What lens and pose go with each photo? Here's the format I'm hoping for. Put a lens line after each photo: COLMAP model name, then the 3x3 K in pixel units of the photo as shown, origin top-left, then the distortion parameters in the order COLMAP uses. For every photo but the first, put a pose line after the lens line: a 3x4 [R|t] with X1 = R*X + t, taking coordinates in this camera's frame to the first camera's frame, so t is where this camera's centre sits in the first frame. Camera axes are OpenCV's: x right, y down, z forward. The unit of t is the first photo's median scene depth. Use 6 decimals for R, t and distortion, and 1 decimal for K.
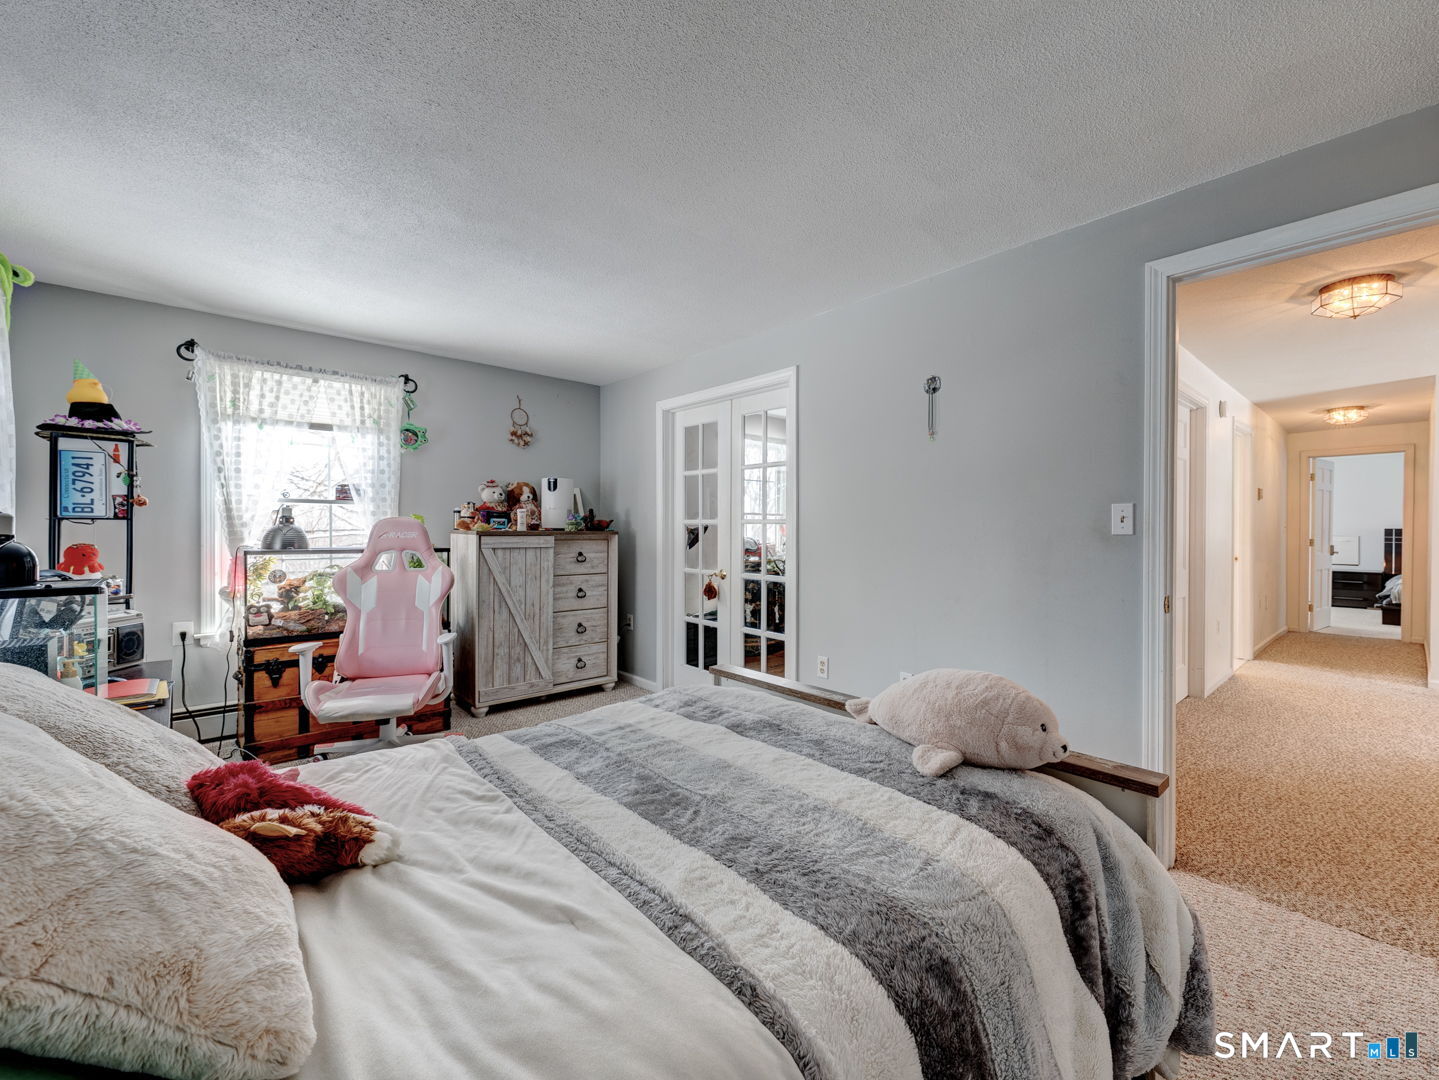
lens RADIAL K [[624.7, 0, 727.3], [0, 624.7, 533.3], [0, 0, 1]] dist [-0.000965, -0.000283]
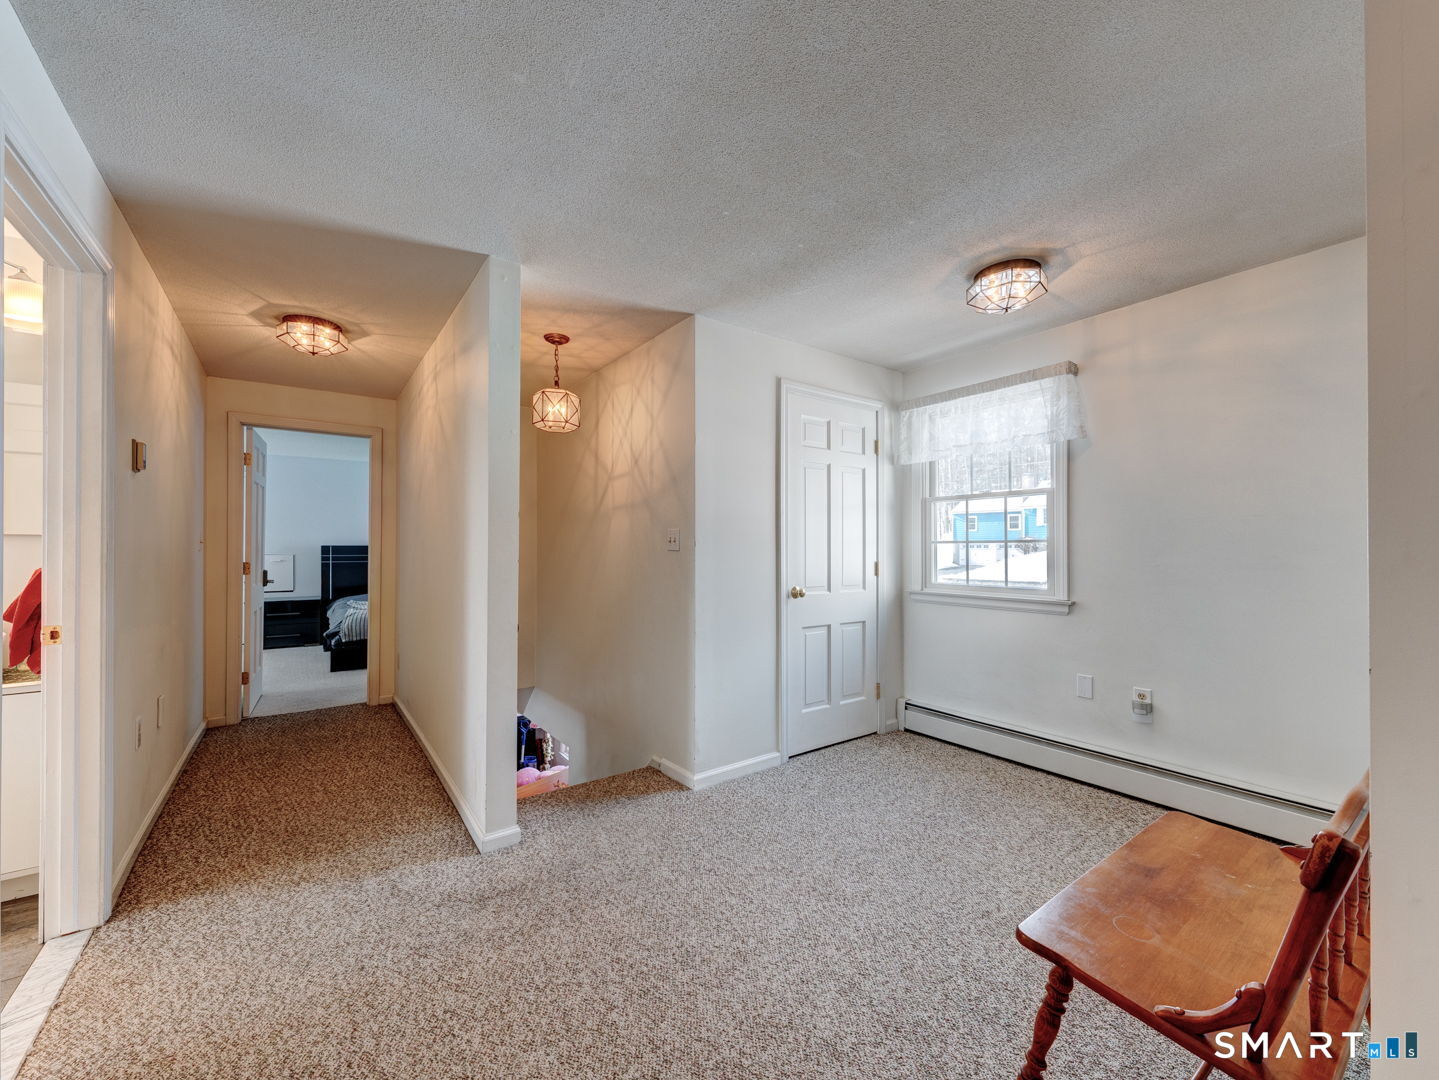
lens RADIAL K [[572.2, 0, 719.5], [0, 572.2, 540.0], [0, 0, 1]] dist [0.000058, -0.000011]
pose [[0.104587, 0.008758, 0.994477, 0.409218], [0.010309, 0.999898, -0.009890, -0.002048], [-0.994462, 0.011286, 0.104486, 0.458989]]
